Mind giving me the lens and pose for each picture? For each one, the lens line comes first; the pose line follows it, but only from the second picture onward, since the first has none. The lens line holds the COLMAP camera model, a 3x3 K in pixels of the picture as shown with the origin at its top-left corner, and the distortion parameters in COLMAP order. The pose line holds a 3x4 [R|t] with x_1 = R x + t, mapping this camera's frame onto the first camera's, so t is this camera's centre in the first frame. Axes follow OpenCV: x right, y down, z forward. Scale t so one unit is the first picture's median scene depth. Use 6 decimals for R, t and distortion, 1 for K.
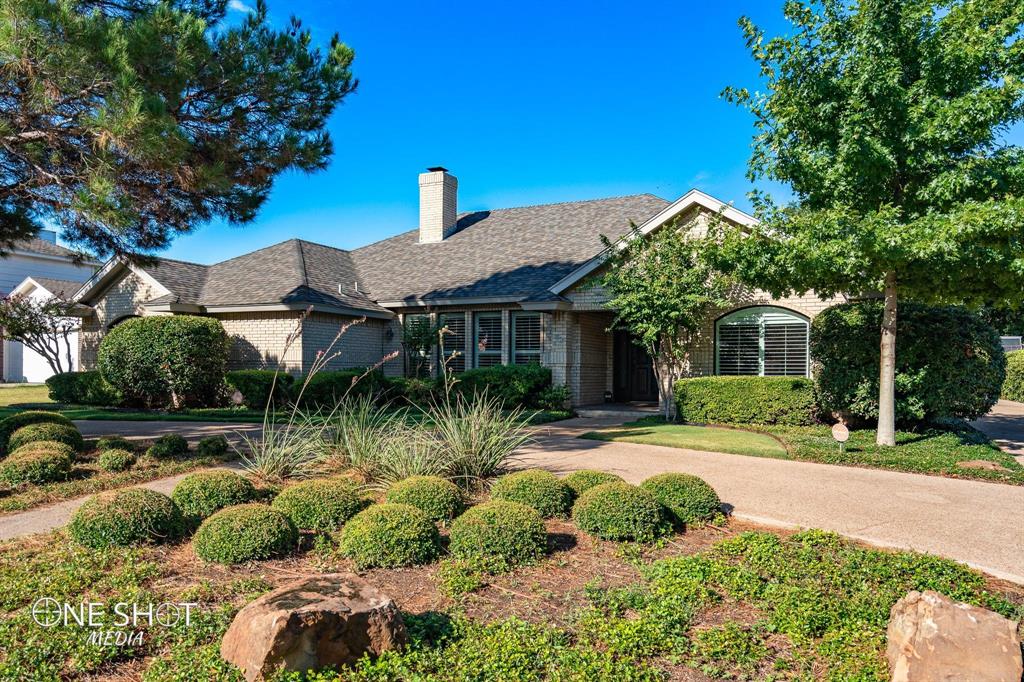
lens RADIAL K [[648.5, 0, 512.0], [0, 648.5, 344.1], [0, 0, 1]] dist [-0.000631, -0.000009]
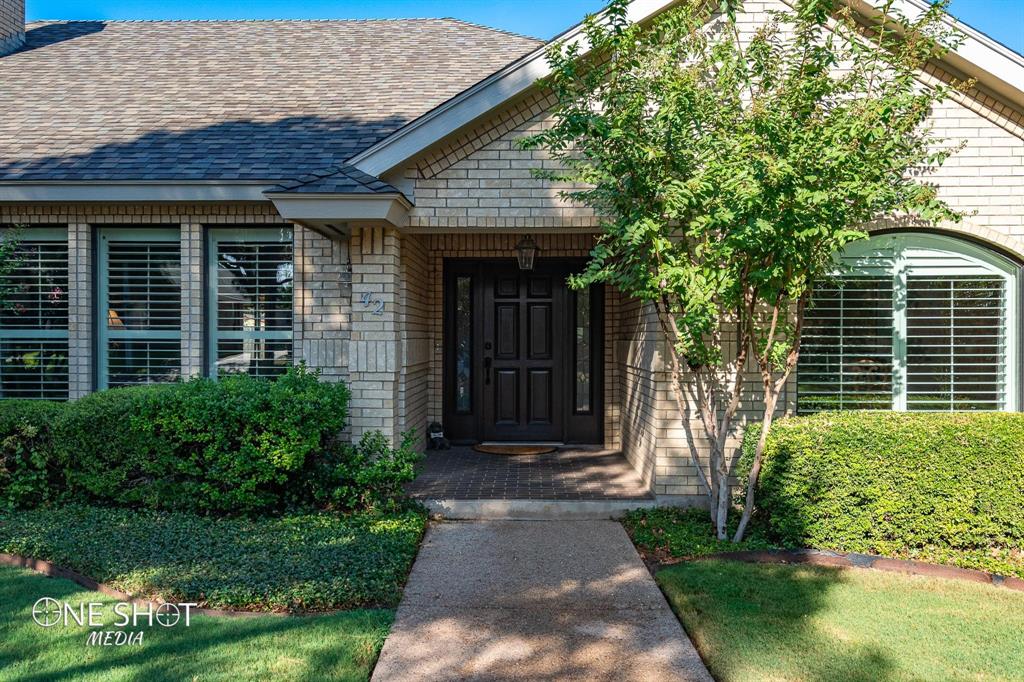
lens RADIAL K [[886.0, 0, 511.8], [0, 886.0, 339.1], [0, 0, 1]] dist [0.003173, 0.006273]
pose [[0.909219, -0.007487, 0.416251, -0.055731], [-0.010152, 0.999142, 0.040145, -0.008369], [-0.416195, -0.040726, 0.908363, 0.455524]]
